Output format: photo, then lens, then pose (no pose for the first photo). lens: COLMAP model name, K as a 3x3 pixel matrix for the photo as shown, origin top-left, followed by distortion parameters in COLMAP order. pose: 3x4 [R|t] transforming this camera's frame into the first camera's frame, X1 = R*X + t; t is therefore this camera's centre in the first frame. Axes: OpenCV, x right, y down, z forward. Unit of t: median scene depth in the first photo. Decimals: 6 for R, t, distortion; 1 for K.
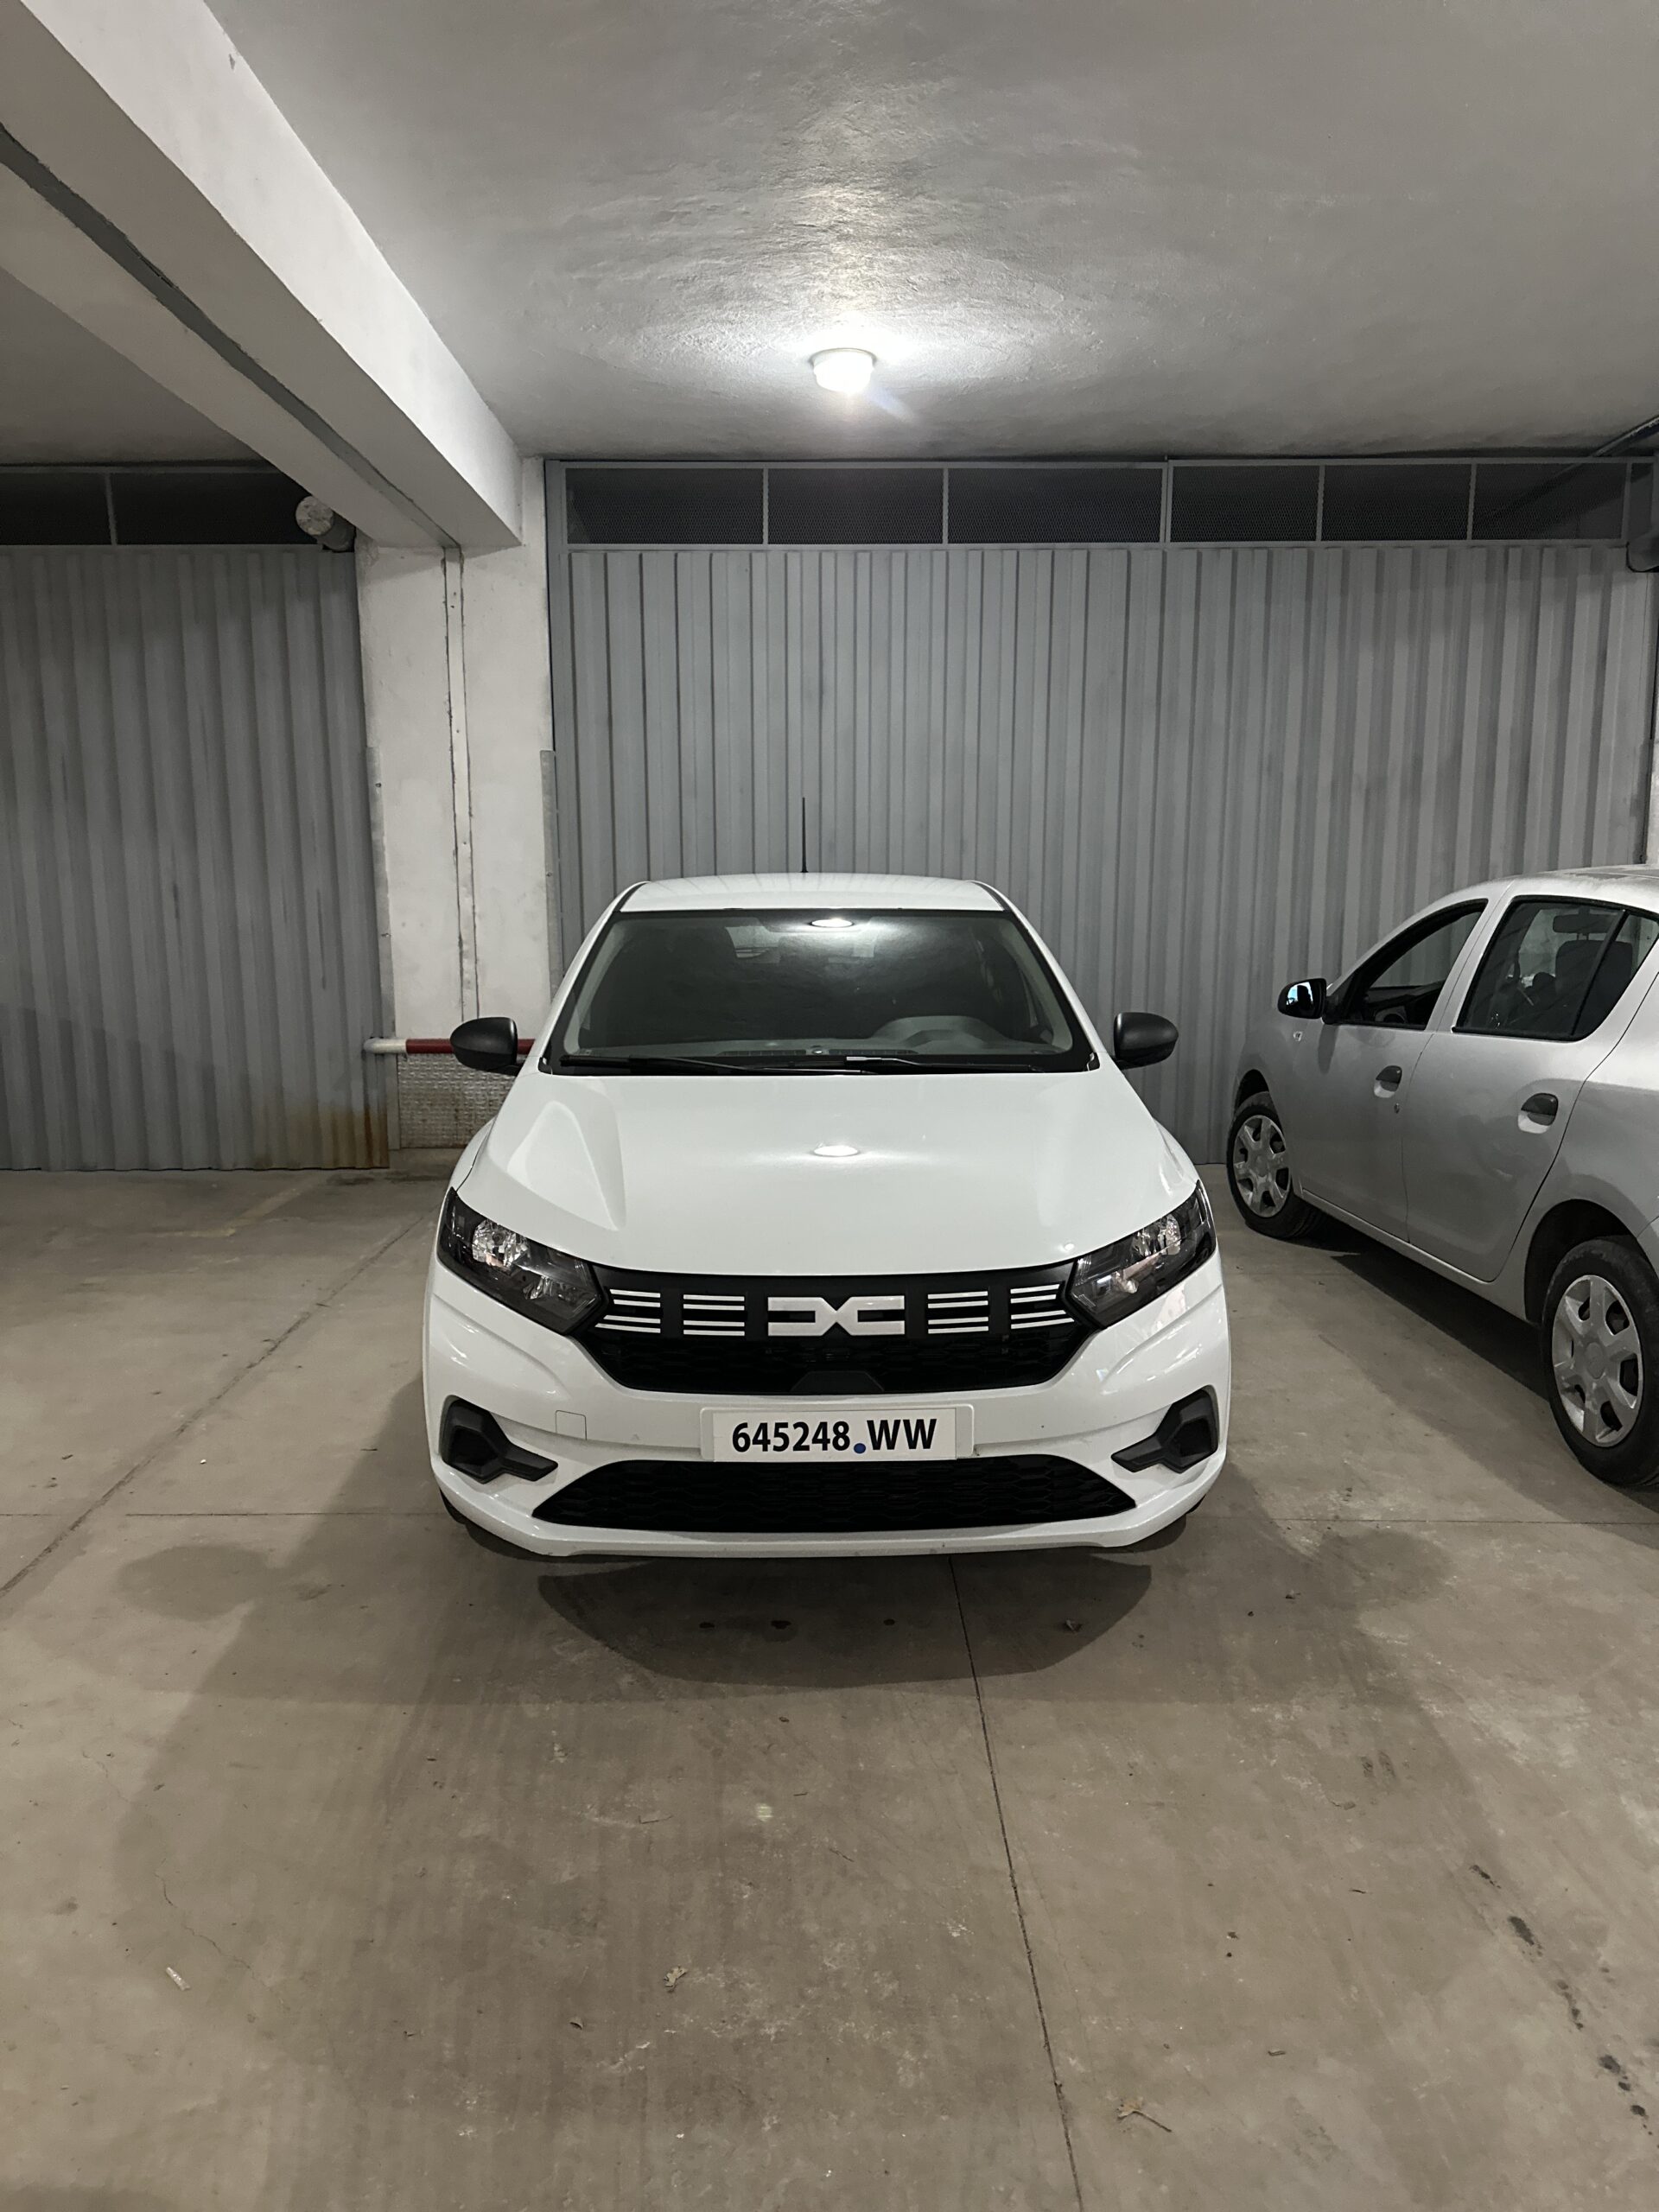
lens RADIAL K [[1514.3, 0, 829.5], [0, 1514.3, 1106.0], [0, 0, 1]] dist [0.004208, 0.000800]
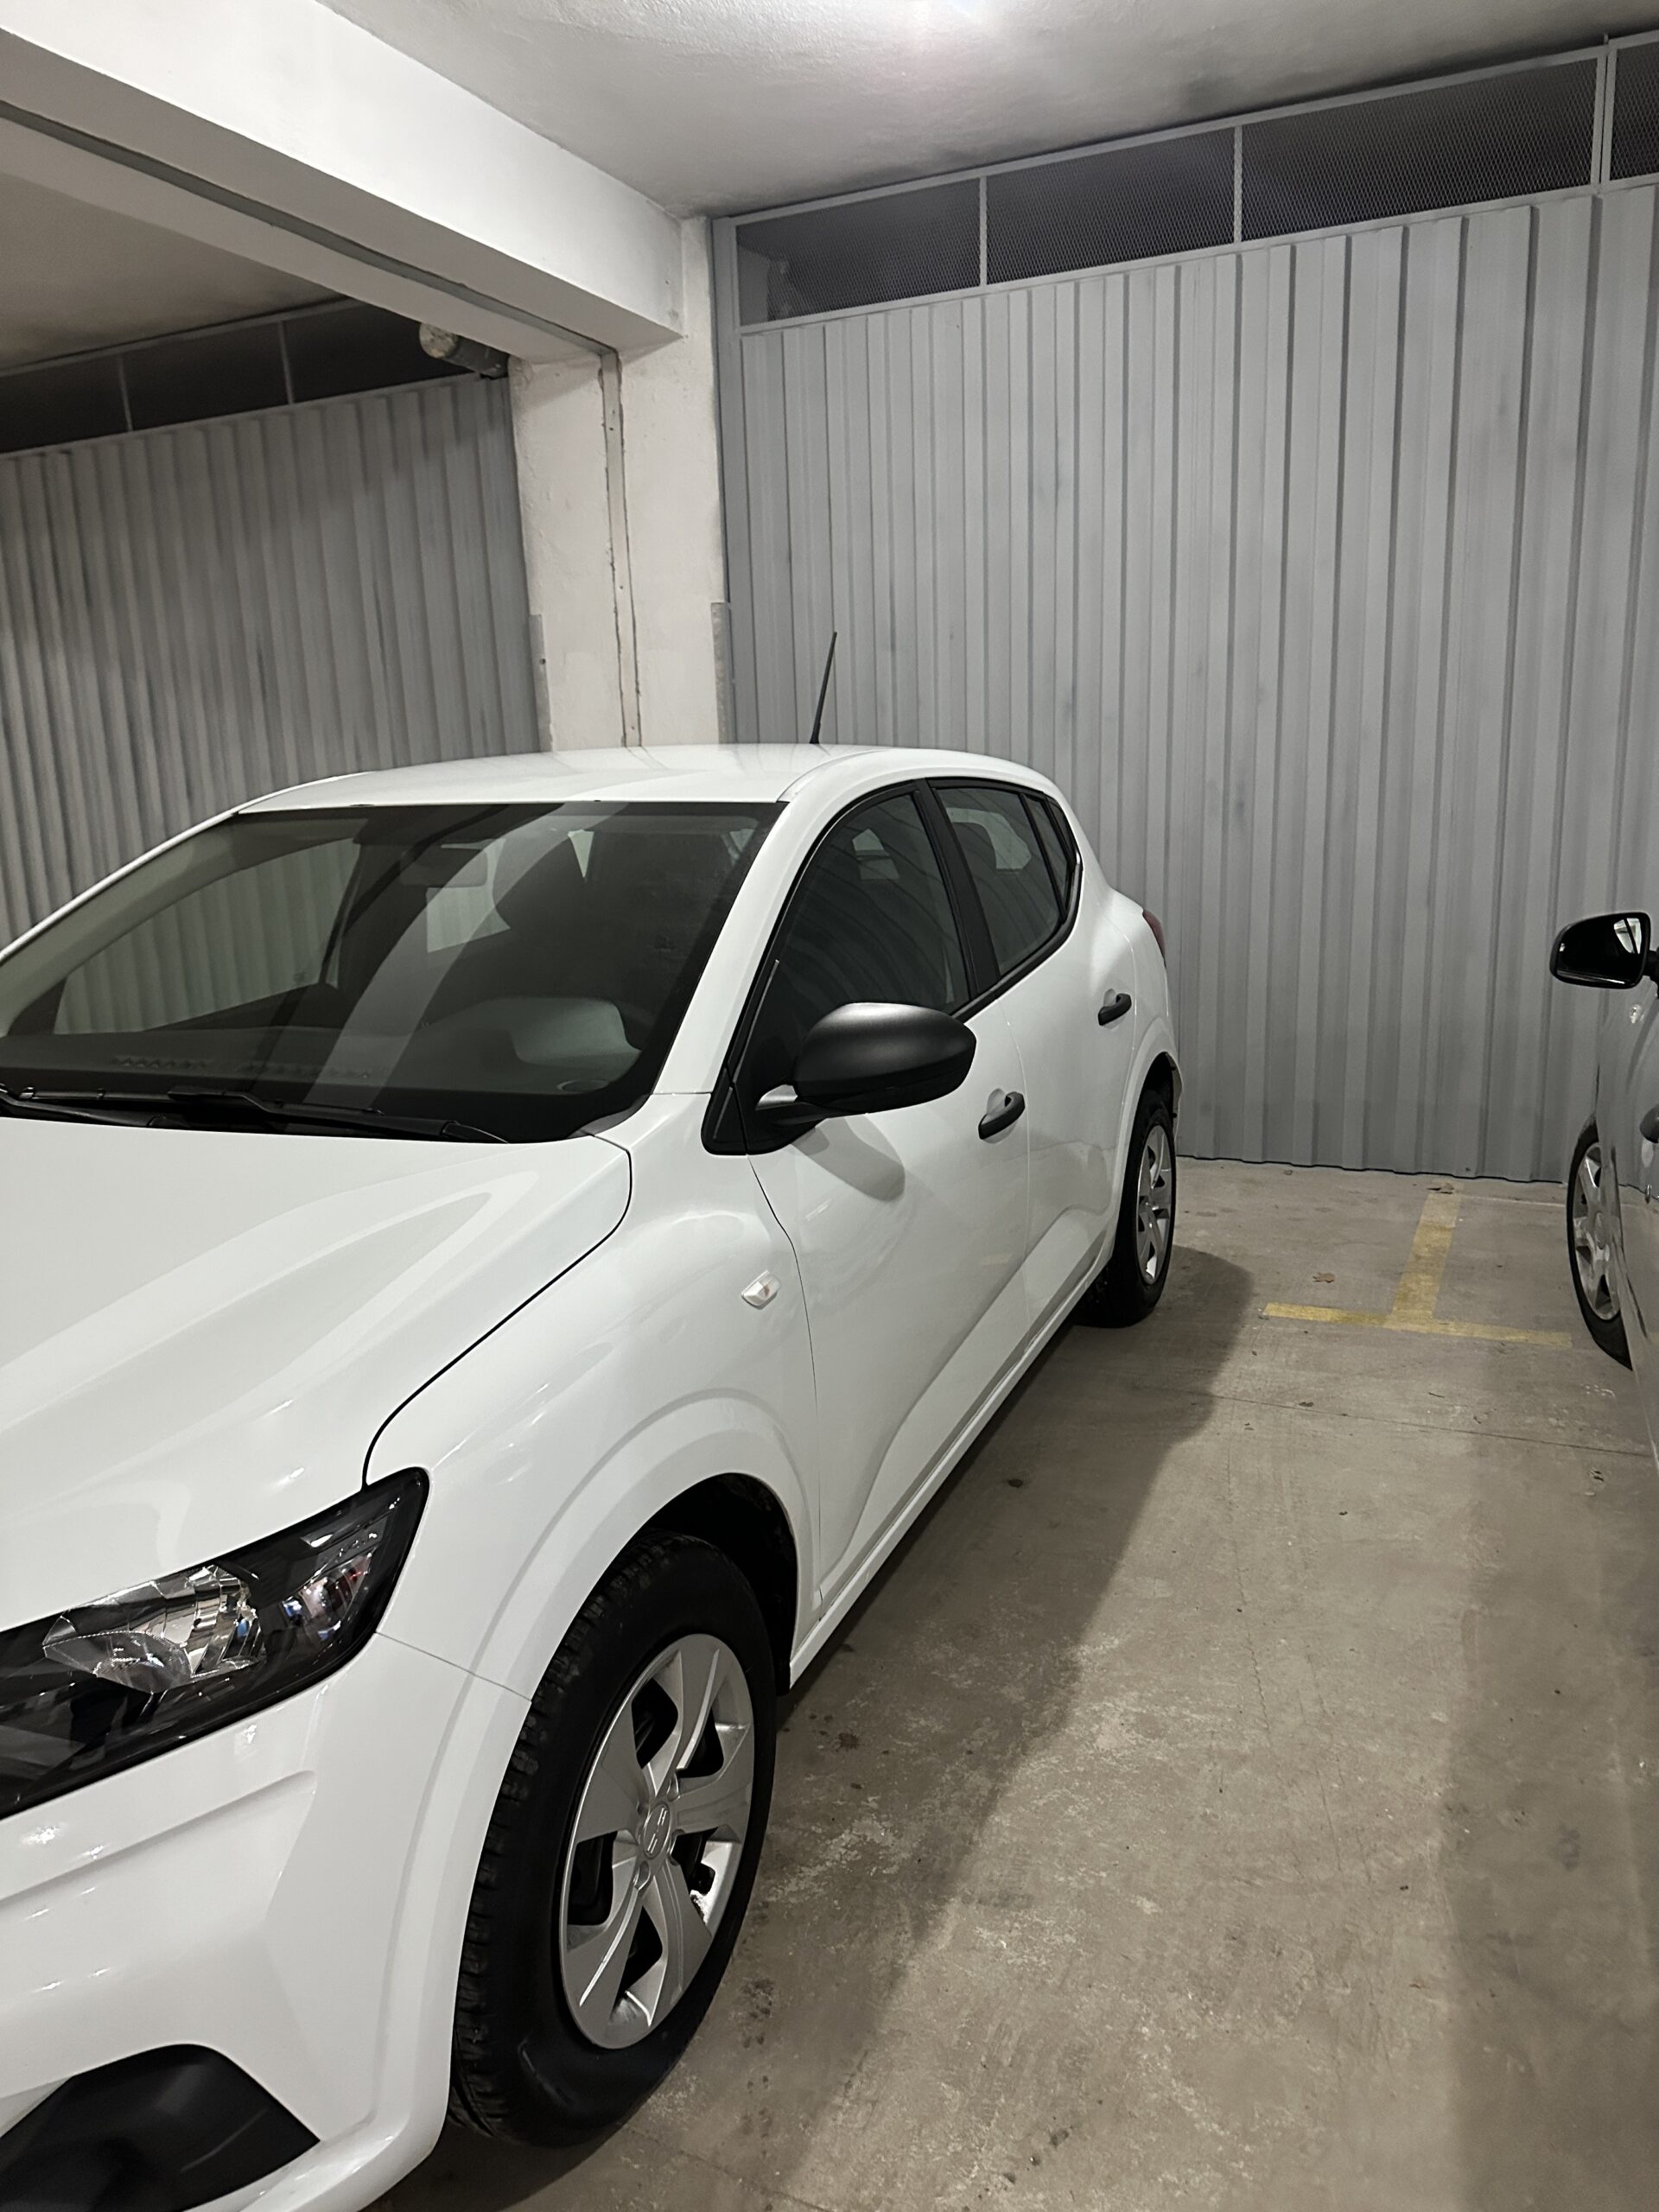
lens RADIAL K [[1577.2, 0, 829.5], [0, 1577.2, 1106.0], [0, 0, 1]] dist [-0.009175, -0.002918]
pose [[0.913628, 0.050875, -0.403357, 0.210474], [-0.027393, 0.997588, 0.063779, -0.029842], [0.405628, -0.047221, 0.912817, 0.274113]]
